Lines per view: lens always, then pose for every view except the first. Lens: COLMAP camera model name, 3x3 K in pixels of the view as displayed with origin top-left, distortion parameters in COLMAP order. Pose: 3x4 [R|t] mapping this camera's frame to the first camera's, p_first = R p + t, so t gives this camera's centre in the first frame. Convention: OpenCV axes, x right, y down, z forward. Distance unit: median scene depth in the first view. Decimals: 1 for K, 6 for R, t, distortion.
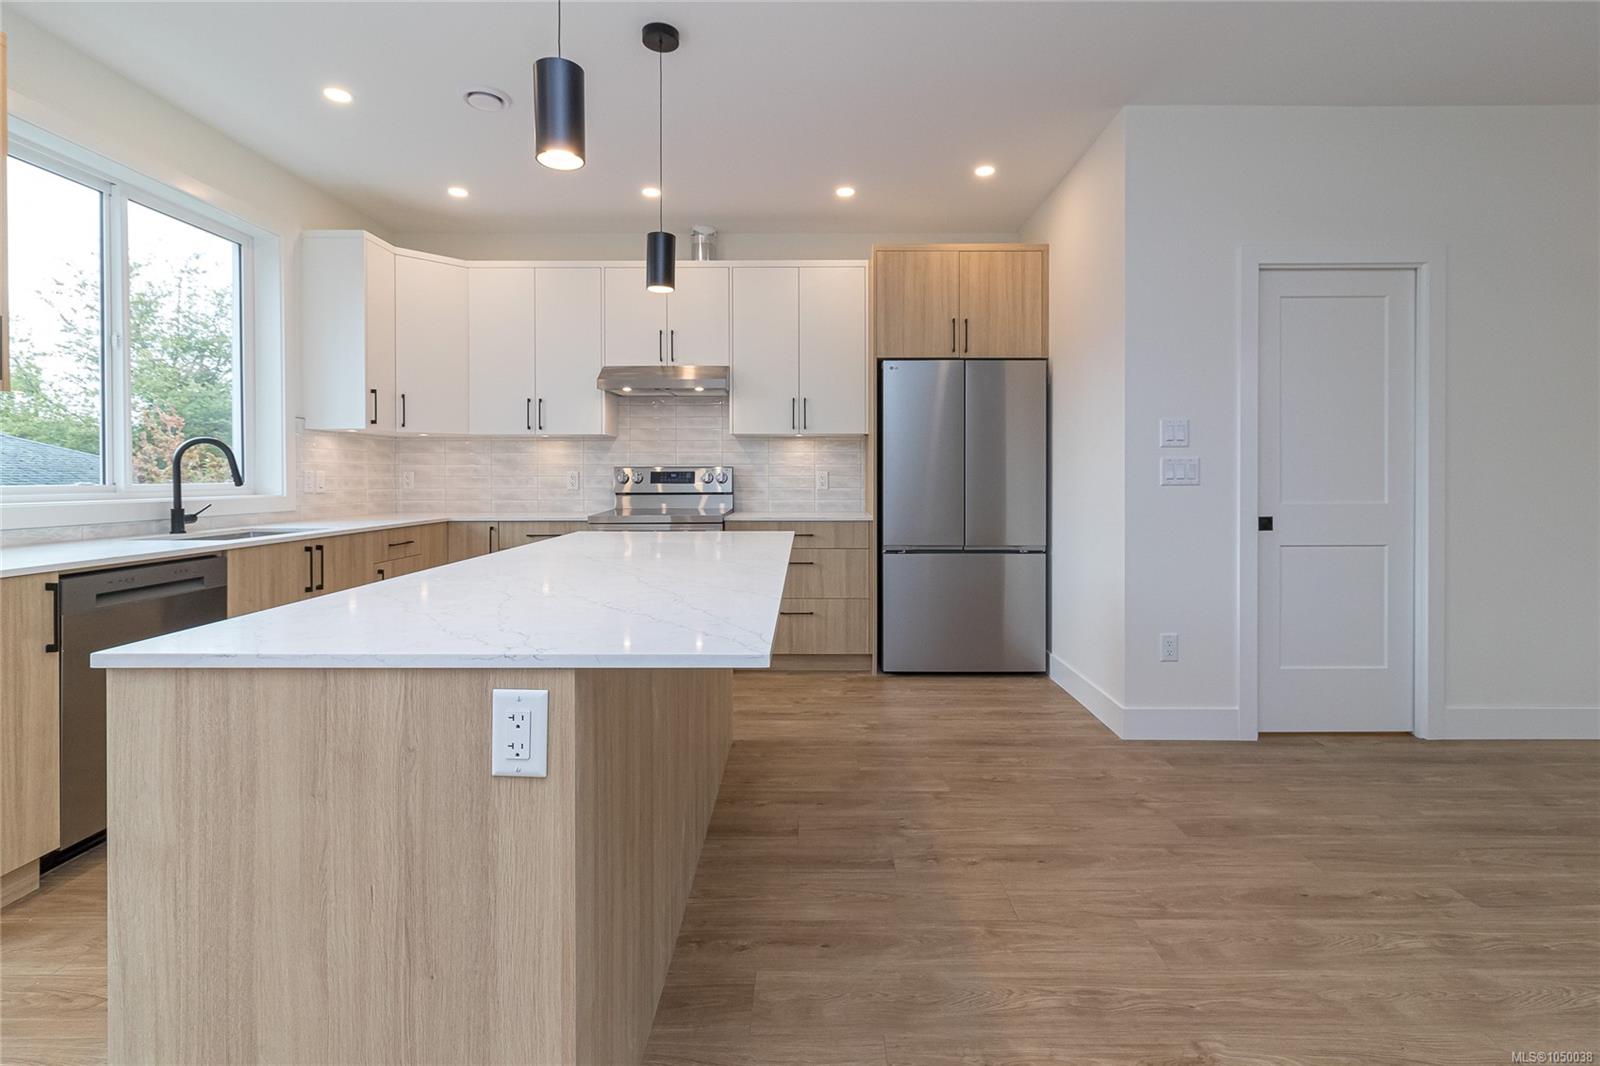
lens RADIAL K [[747.9, 0, 804.5], [0, 747.9, 480.9], [0, 0, 1]] dist [0.001622, -0.002011]
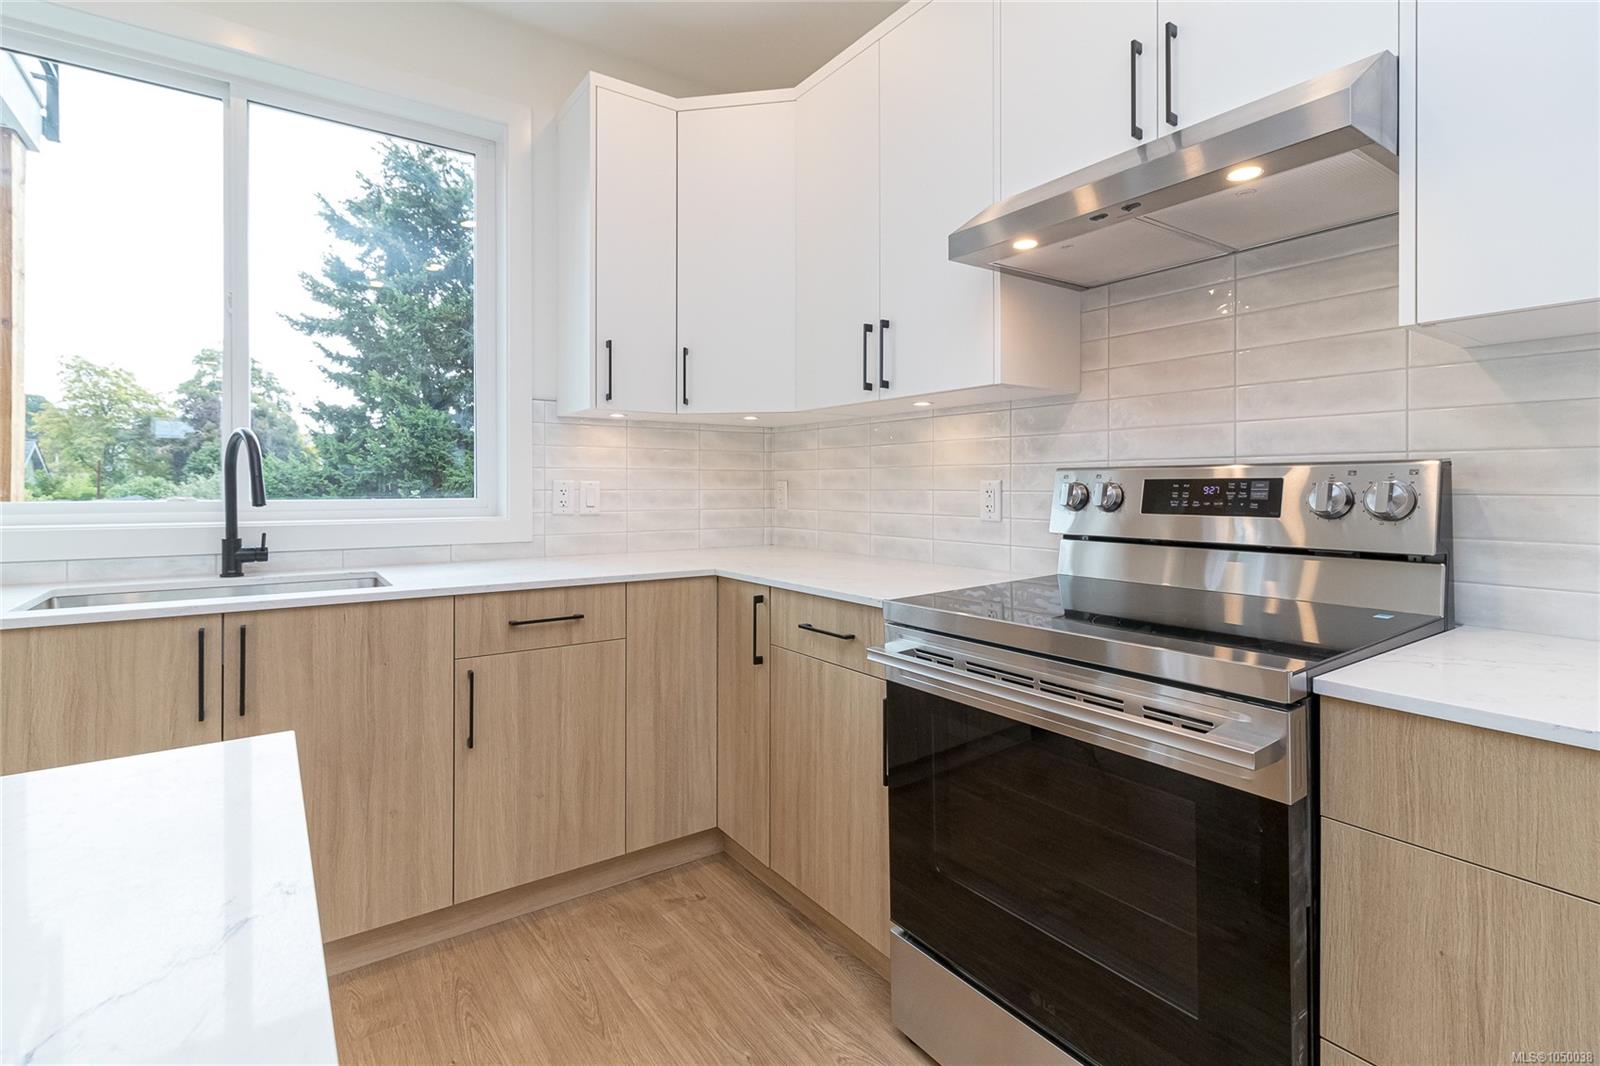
lens RADIAL K [[747.9, 0, 794.6], [0, 747.9, 487.2], [0, 0, 1]] dist [0.001622, -0.002011]
pose [[0.579215, 0.003158, -0.815168, -0.014406], [-0.007779, 0.999968, -0.001654, -0.007622], [0.815137, 0.007299, 0.579222, 0.730191]]
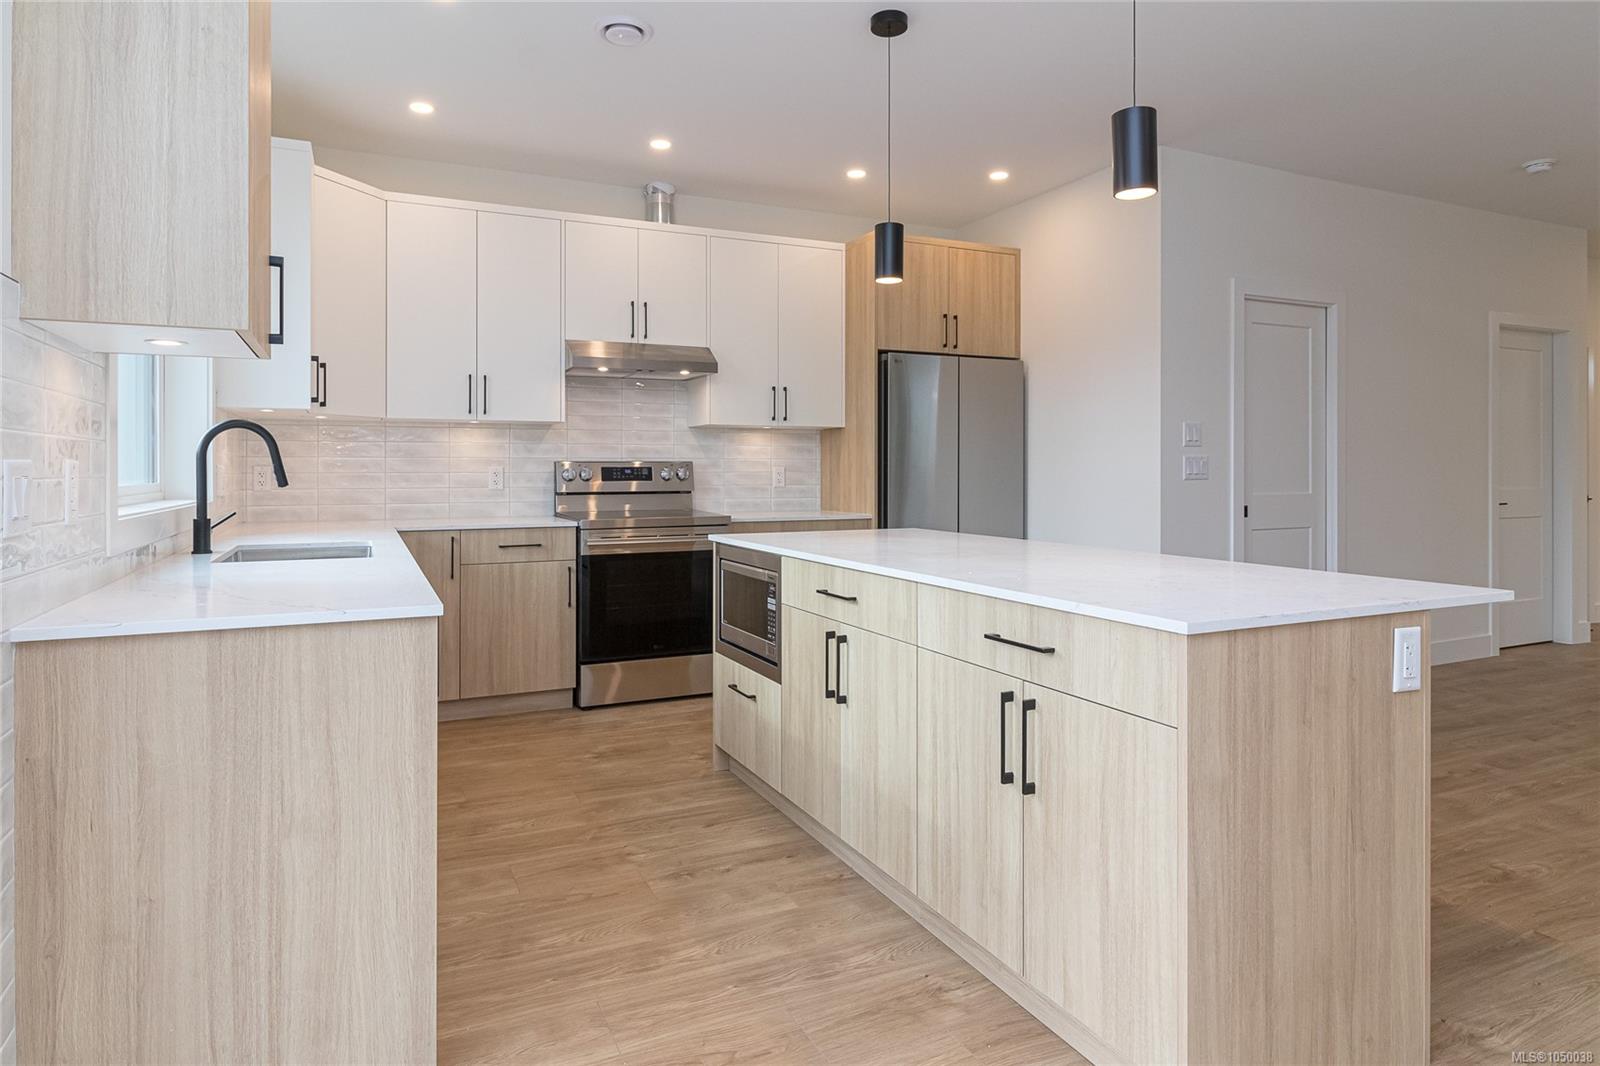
lens RADIAL K [[907.1, 0, 768.9], [0, 907.1, 478.2], [0, 0, 1]] dist [-0.004024, 0.004990]
pose [[0.912154, -0.003801, 0.409830, -0.499039], [0.003943, 0.999992, 0.000498, 0.000383], [-0.409828, 0.001161, 0.912162, -0.007231]]
